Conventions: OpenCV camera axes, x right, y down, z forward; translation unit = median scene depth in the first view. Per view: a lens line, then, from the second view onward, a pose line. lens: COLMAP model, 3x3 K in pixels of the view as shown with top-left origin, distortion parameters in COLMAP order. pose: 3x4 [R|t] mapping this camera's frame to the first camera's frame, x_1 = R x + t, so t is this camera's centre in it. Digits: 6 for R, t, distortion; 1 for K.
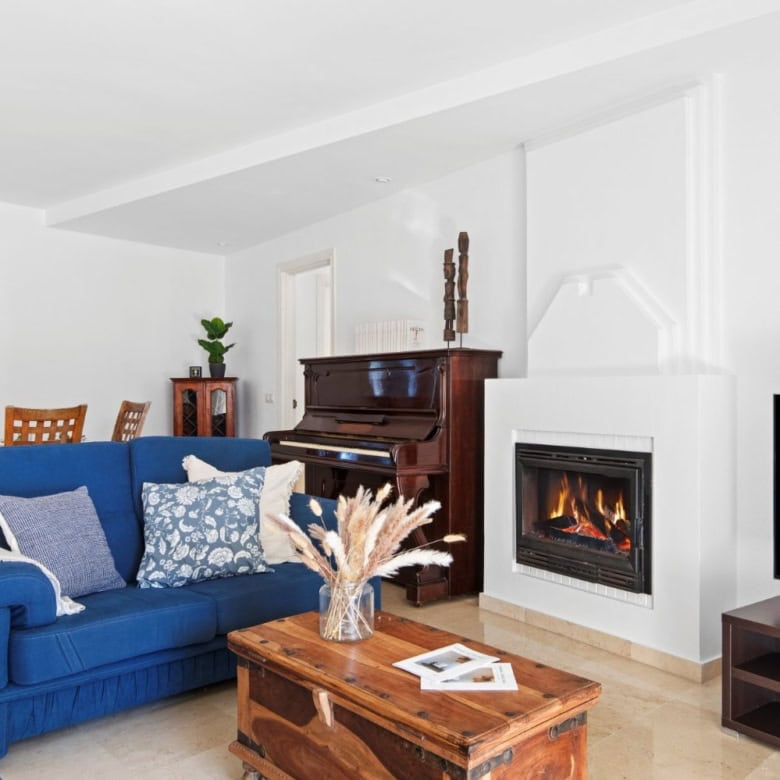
lens RADIAL K [[748.5, 0, 390.9], [0, 748.5, 395.1], [0, 0, 1]] dist [0.010890, 0.000000]
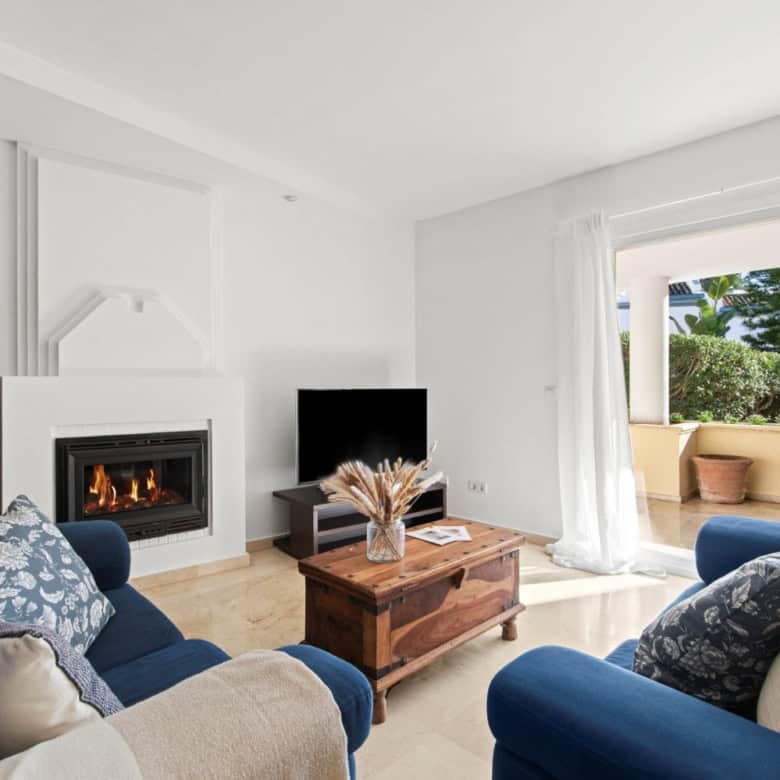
lens RADIAL K [[529.3, 0, 391.2], [0, 529.3, 389.1], [0, 0, 1]] dist [0.000187, 0.000220]
pose [[-0.041879, -0.002733, 0.999119, -0.745741], [0.015666, 0.999872, 0.003392, -0.000932], [-0.999000, 0.015795, -0.041831, 0.721432]]
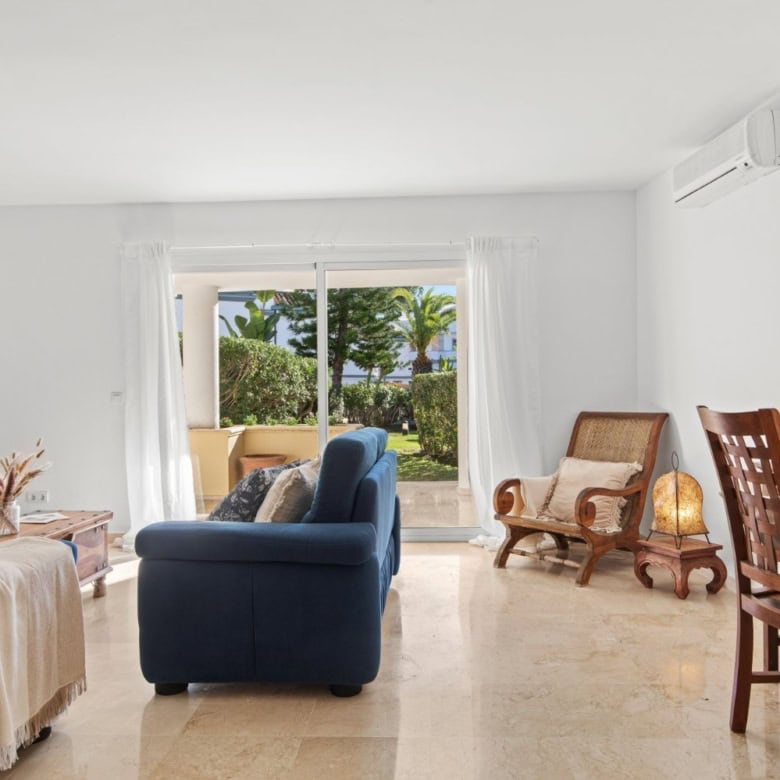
lens RADIAL K [[720.5, 0, 393.1], [0, 720.5, 391.5], [0, 0, 1]] dist [0.022755, 0.000000]
pose [[-0.688093, 0.006002, 0.725598, -1.320943], [0.018288, 0.999792, 0.009072, -0.003051], [-0.725392, 0.019512, -0.688060, 1.044619]]
